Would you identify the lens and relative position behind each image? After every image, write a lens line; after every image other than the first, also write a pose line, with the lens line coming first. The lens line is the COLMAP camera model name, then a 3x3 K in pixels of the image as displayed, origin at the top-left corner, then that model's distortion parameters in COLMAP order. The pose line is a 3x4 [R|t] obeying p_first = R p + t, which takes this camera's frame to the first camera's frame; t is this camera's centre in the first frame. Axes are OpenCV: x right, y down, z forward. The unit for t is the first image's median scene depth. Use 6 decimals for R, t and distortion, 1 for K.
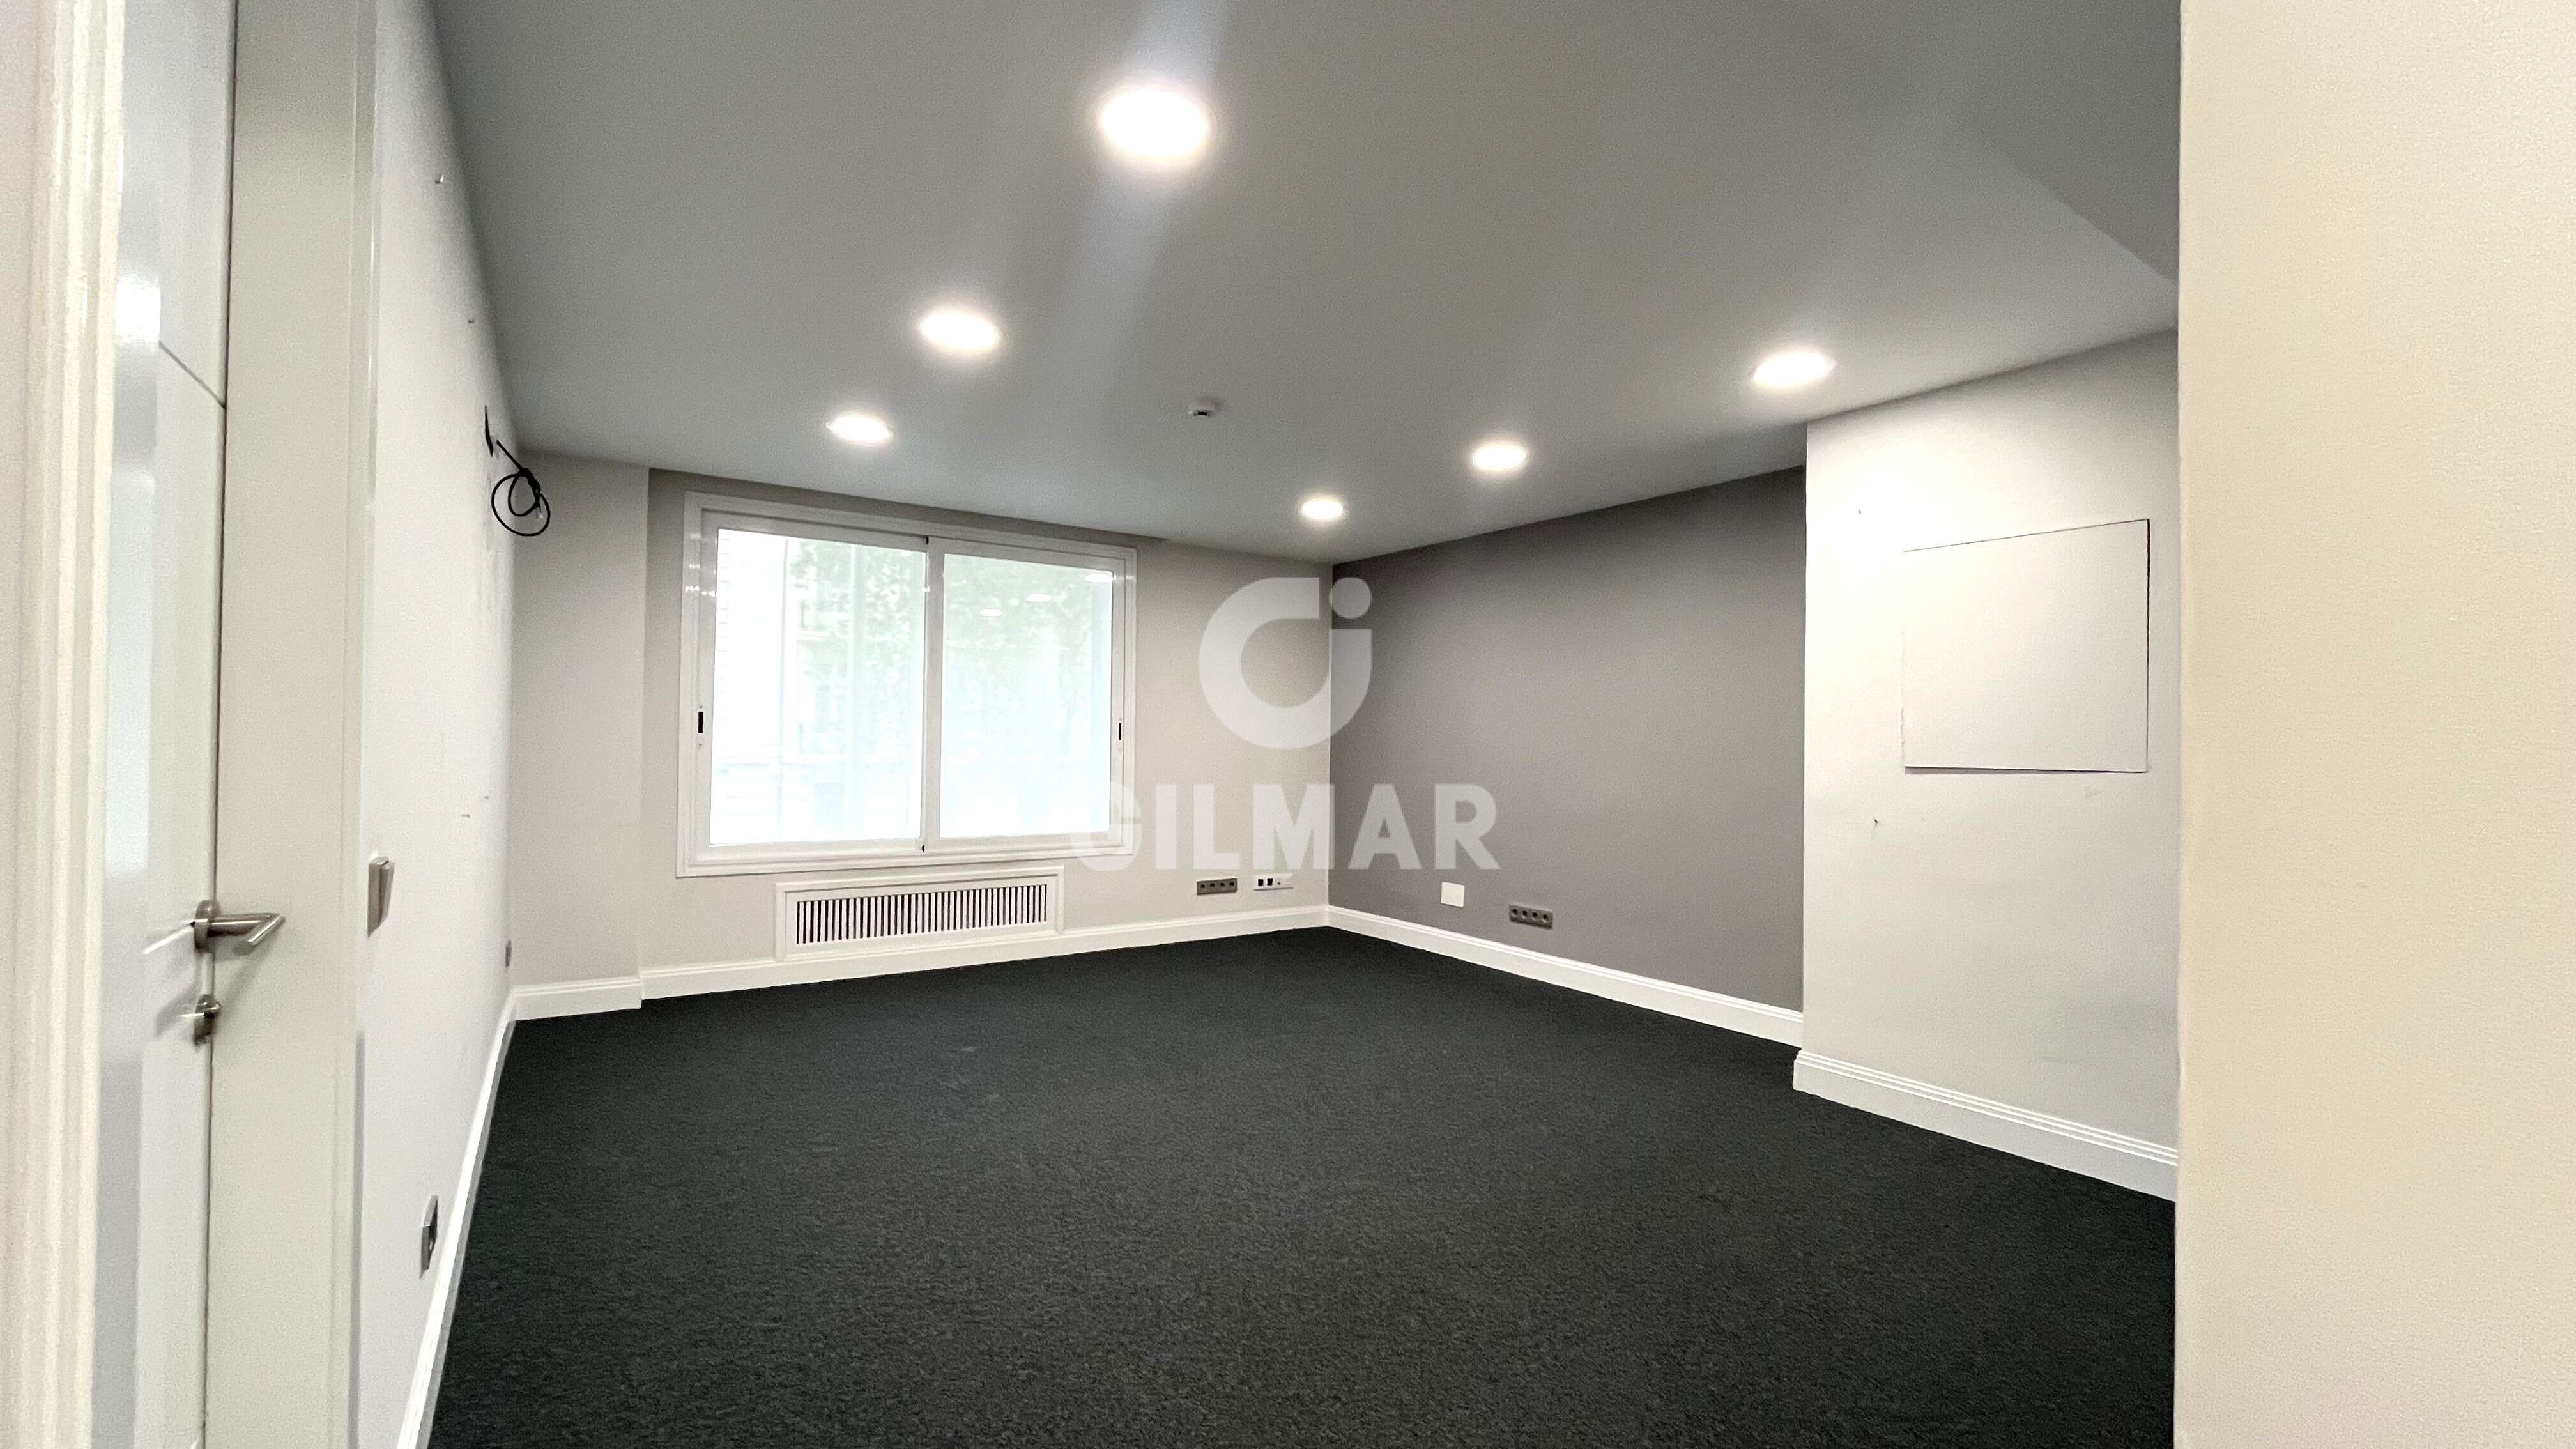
lens RADIAL K [[755.8, 0, 1299.9], [0, 755.8, 725.4], [0, 0, 1]] dist [0.000169, 0.000000]
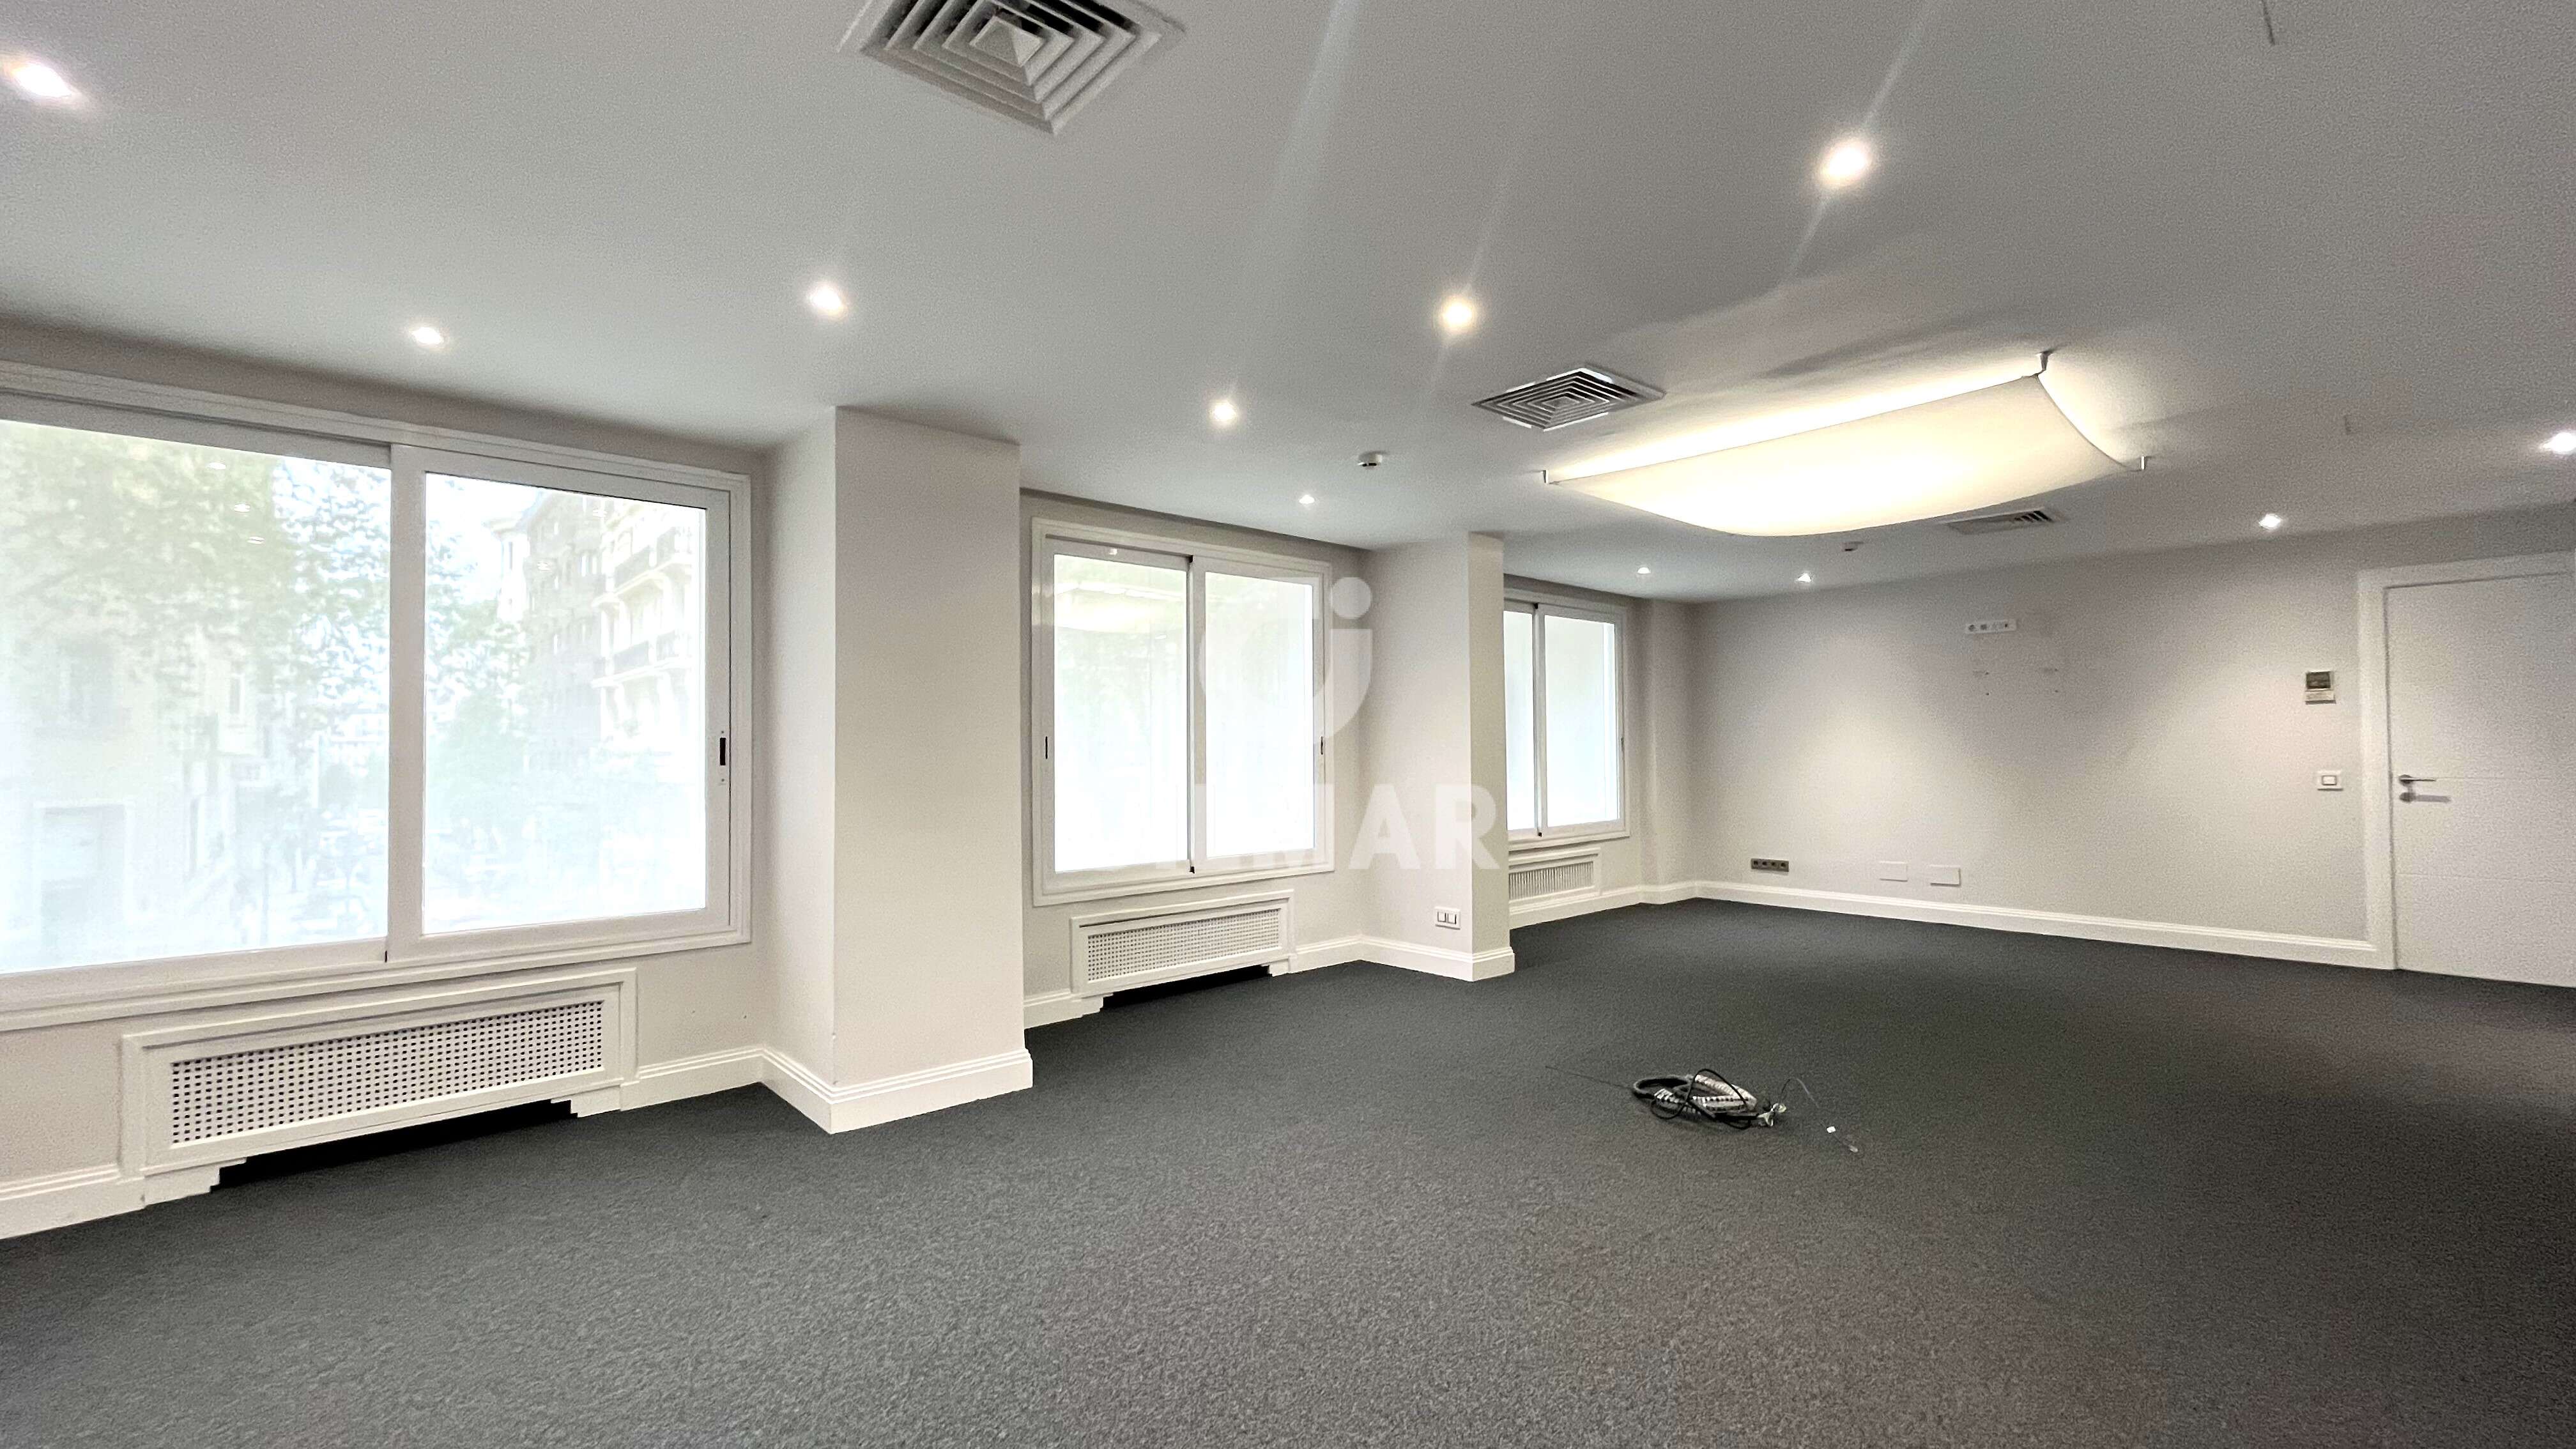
lens RADIAL K [[1066.0, 0, 1278.2], [0, 1066.0, 726.8], [0, 0, 1]] dist [-0.001481, -0.000145]
pose [[0.947654, -0.020640, 0.318630, -0.830459], [0.023053, 0.999727, -0.003802, -0.017553], [-0.318464, 0.010949, 0.947872, -0.365067]]
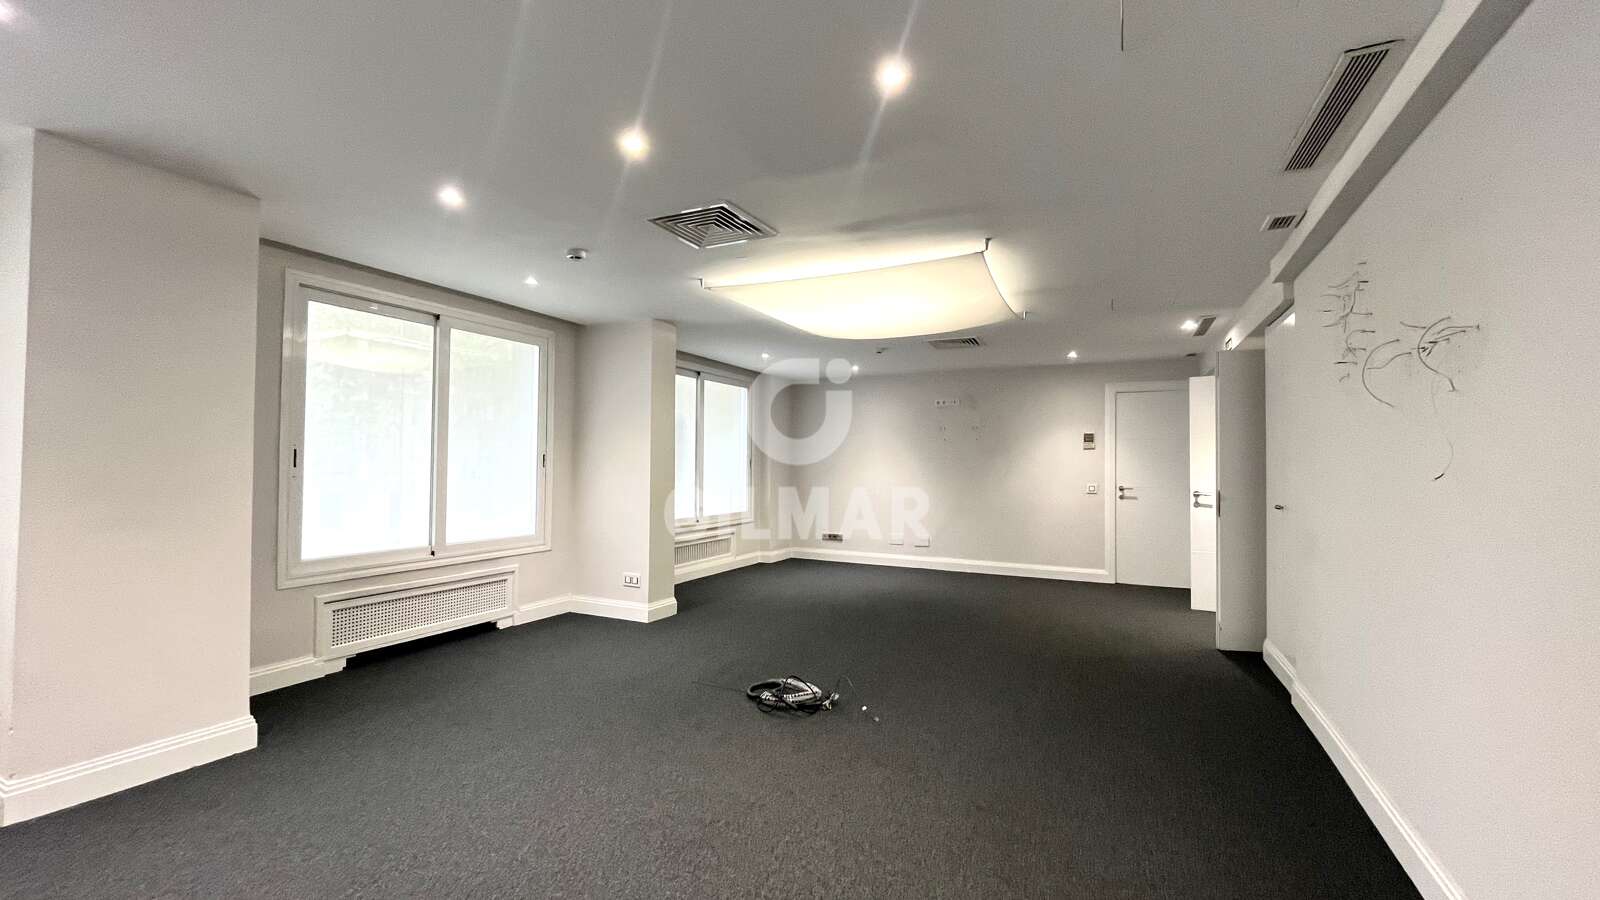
lens RADIAL K [[662.1, 0, 805.5], [0, 662.1, 454.1], [0, 0, 1]] dist [-0.001481, -0.000145]
pose [[0.755831, -0.001136, 0.654766, -0.758653], [-0.001795, 0.999991, 0.003807, -0.015344], [-0.654764, -0.004053, 0.755822, -0.285651]]
